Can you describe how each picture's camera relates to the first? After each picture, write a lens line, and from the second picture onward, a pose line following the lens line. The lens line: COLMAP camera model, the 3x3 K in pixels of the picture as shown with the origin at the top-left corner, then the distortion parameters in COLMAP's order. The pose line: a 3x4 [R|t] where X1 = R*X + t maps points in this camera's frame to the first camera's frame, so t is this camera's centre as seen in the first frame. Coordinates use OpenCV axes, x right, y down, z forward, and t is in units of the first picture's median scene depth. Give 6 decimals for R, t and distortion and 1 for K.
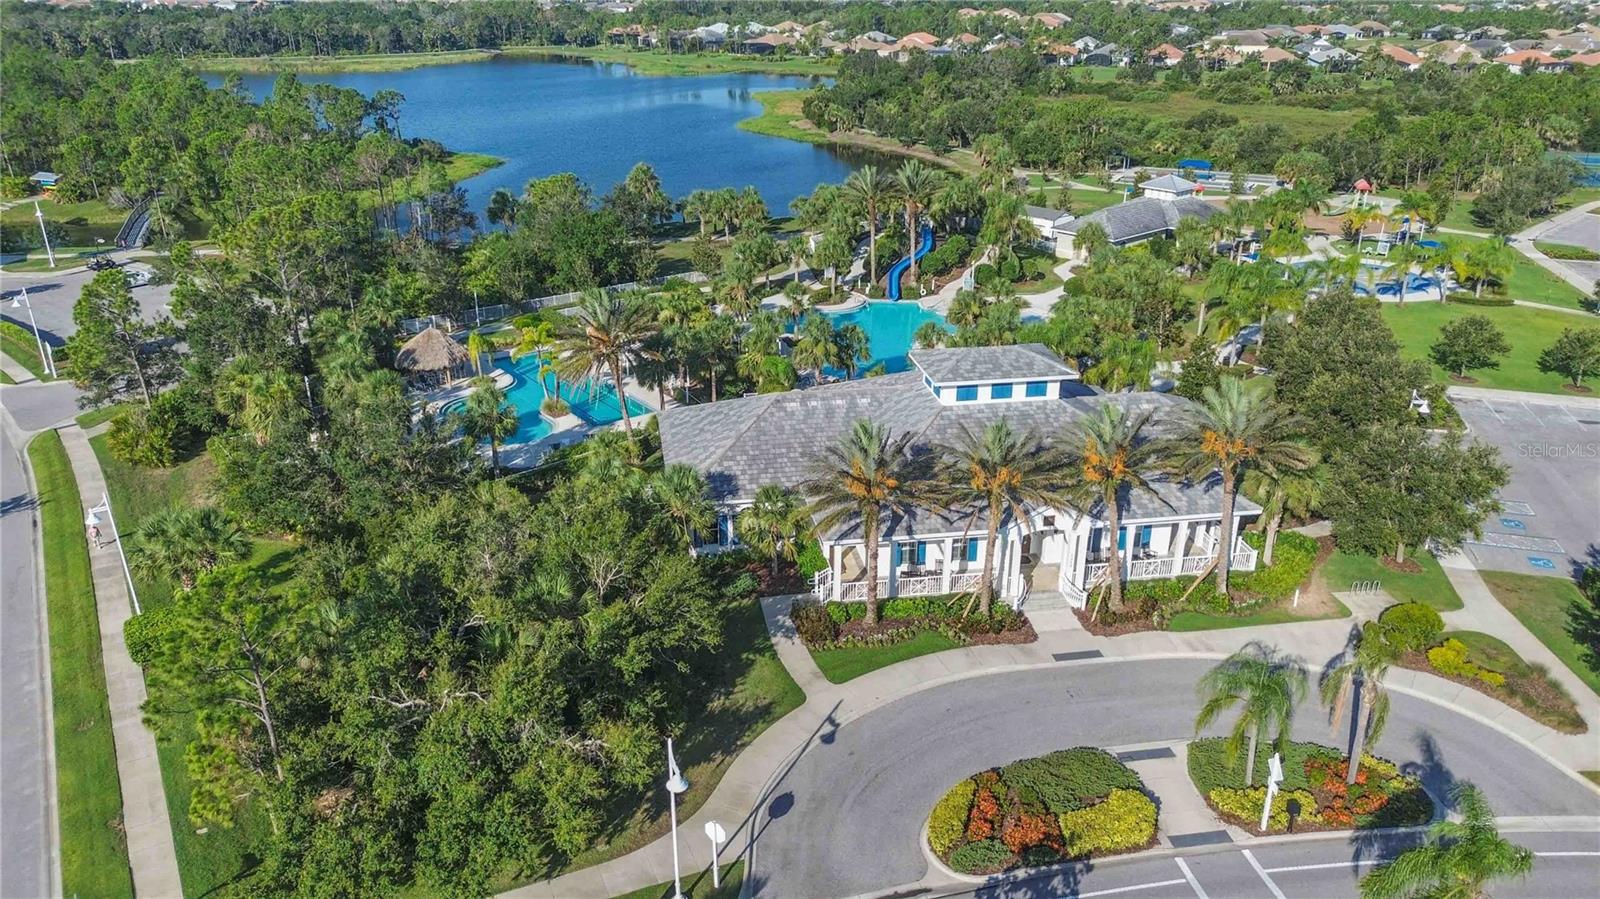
lens RADIAL K [[1145.4, 0, 800.0], [0, 1145.4, 449.5], [0, 0, 1]] dist [0.050503, -0.047267]
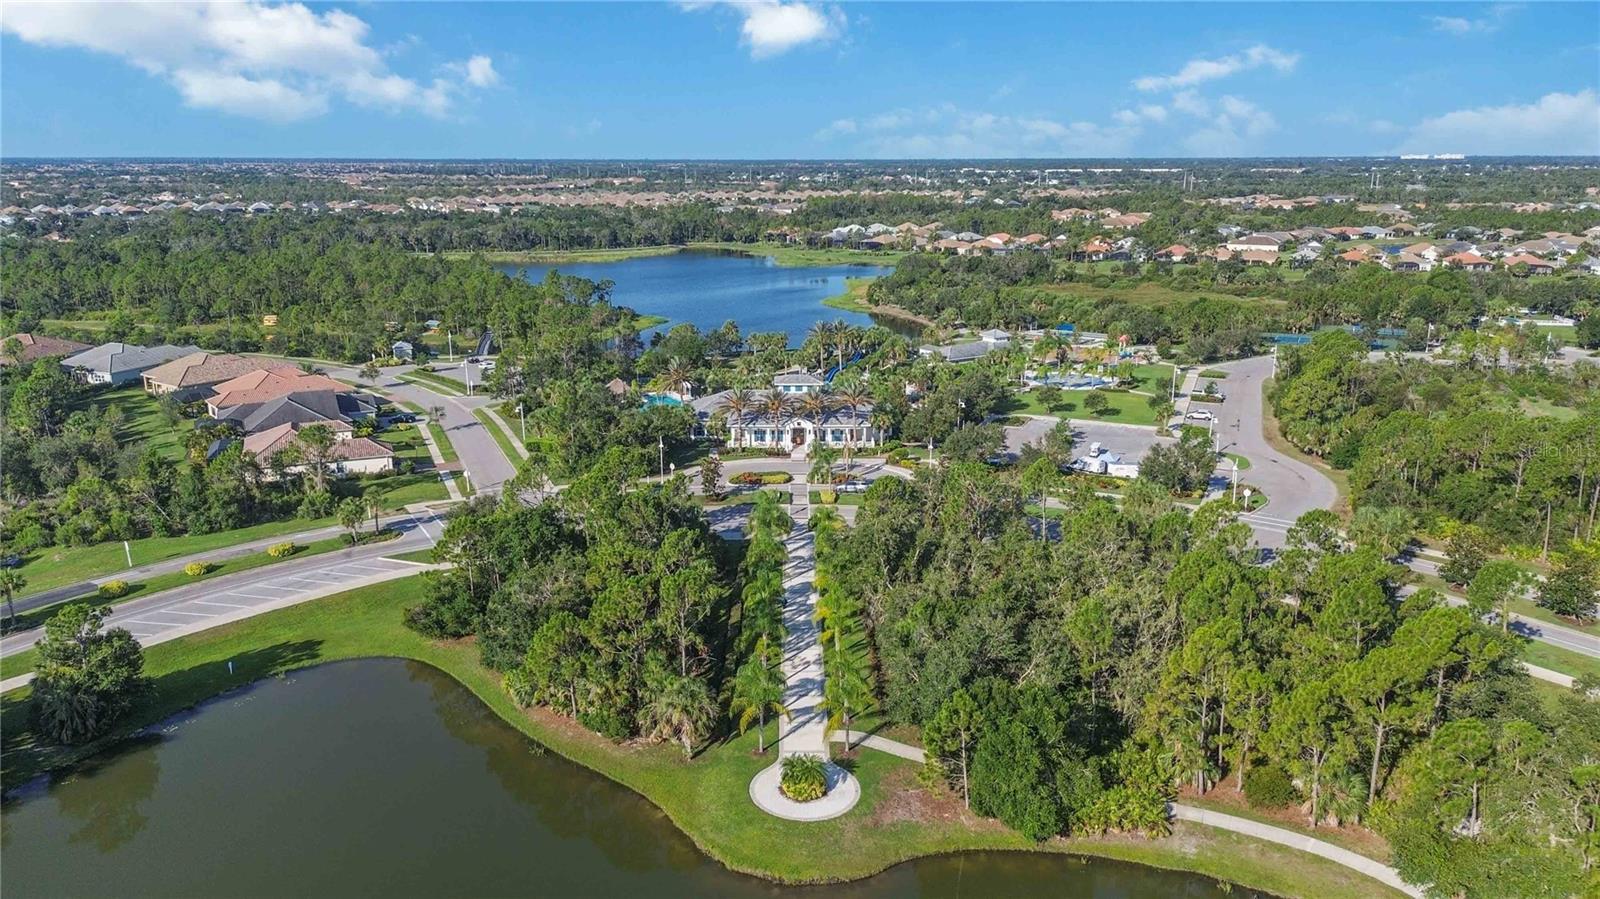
lens RADIAL K [[1157.0, 0, 780.5], [0, 1157.0, 452.7], [0, 0, 1]] dist [0.087862, -0.001224]
pose [[0.984229, 0.036799, -0.173028, 0.356198], [-0.061292, 0.988475, -0.138421, 0.288859], [0.165940, 0.146843, 0.975141, -1.040520]]
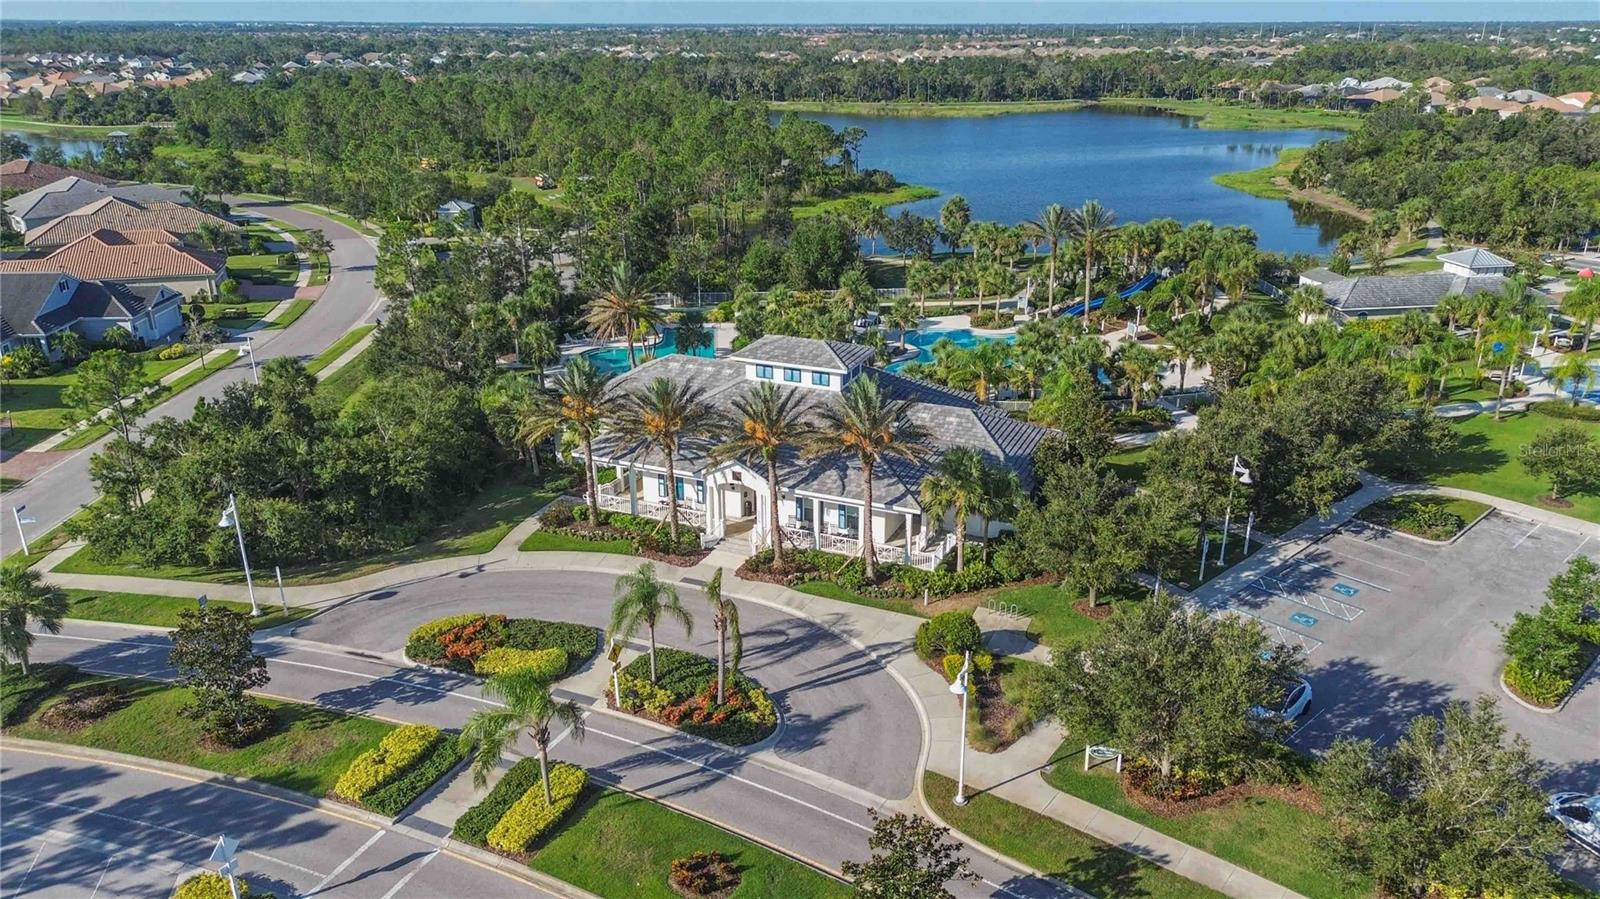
lens RADIAL K [[1145.4, 0, 800.0], [0, 1145.4, 449.5], [0, 0, 1]] dist [0.050503, -0.047267]
pose [[0.834028, 0.186311, -0.519313, 0.431692], [-0.208311, 0.977927, 0.016293, 0.001225], [0.510886, 0.094590, 0.854429, 0.013149]]
